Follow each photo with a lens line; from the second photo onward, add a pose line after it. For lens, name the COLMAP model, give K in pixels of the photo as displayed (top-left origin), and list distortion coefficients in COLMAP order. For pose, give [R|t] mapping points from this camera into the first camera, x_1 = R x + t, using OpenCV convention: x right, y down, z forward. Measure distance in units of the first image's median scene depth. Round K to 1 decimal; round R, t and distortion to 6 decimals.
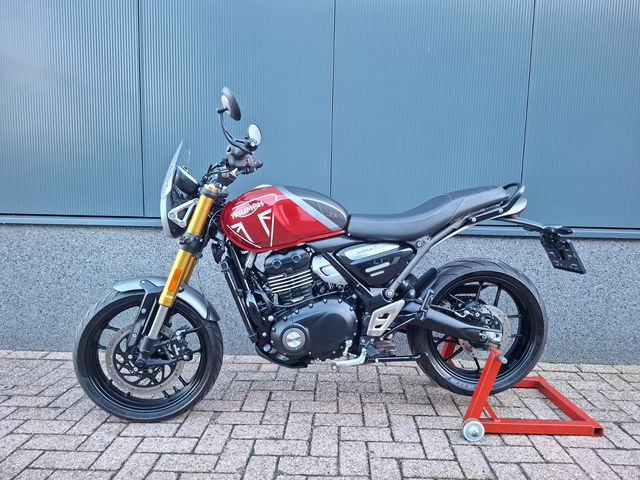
lens RADIAL K [[445.1, 0, 333.3], [0, 445.1, 234.0], [0, 0, 1]] dist [0.017867, -0.028822]
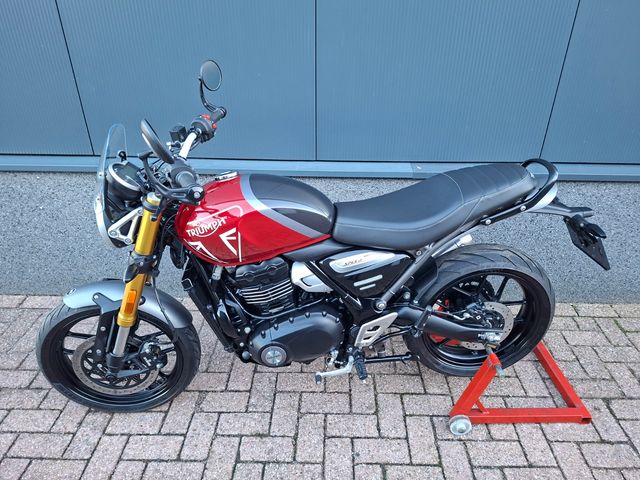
lens RADIAL K [[445.1, 0, 331.2], [0, 445.1, 225.4], [0, 0, 1]] dist [0.017867, -0.028822]
pose [[0.999967, -0.008086, -0.001185, 0.031029], [0.007916, 0.922397, 0.386163, -0.350388], [-0.002030, -0.386160, 0.922430, 0.254948]]
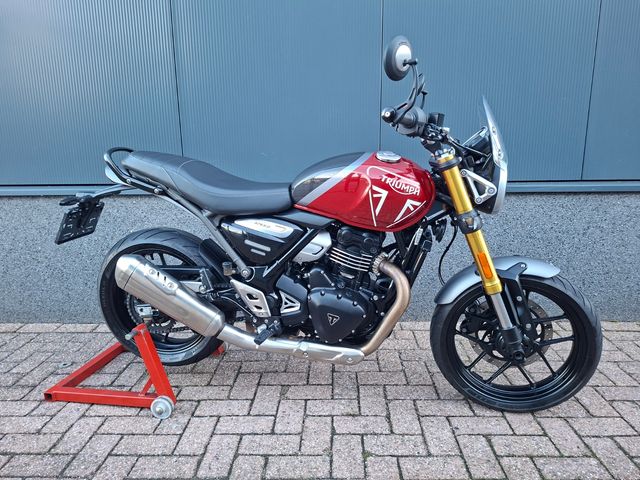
lens RADIAL K [[445.1, 0, 324.5], [0, 445.1, 223.1], [0, 0, 1]] dist [0.017867, -0.028822]
pose [[0.999216, -0.031314, -0.024217, -0.151160], [0.033471, 0.994963, 0.094487, -0.052055], [0.021136, -0.095223, 0.995232, 0.067004]]
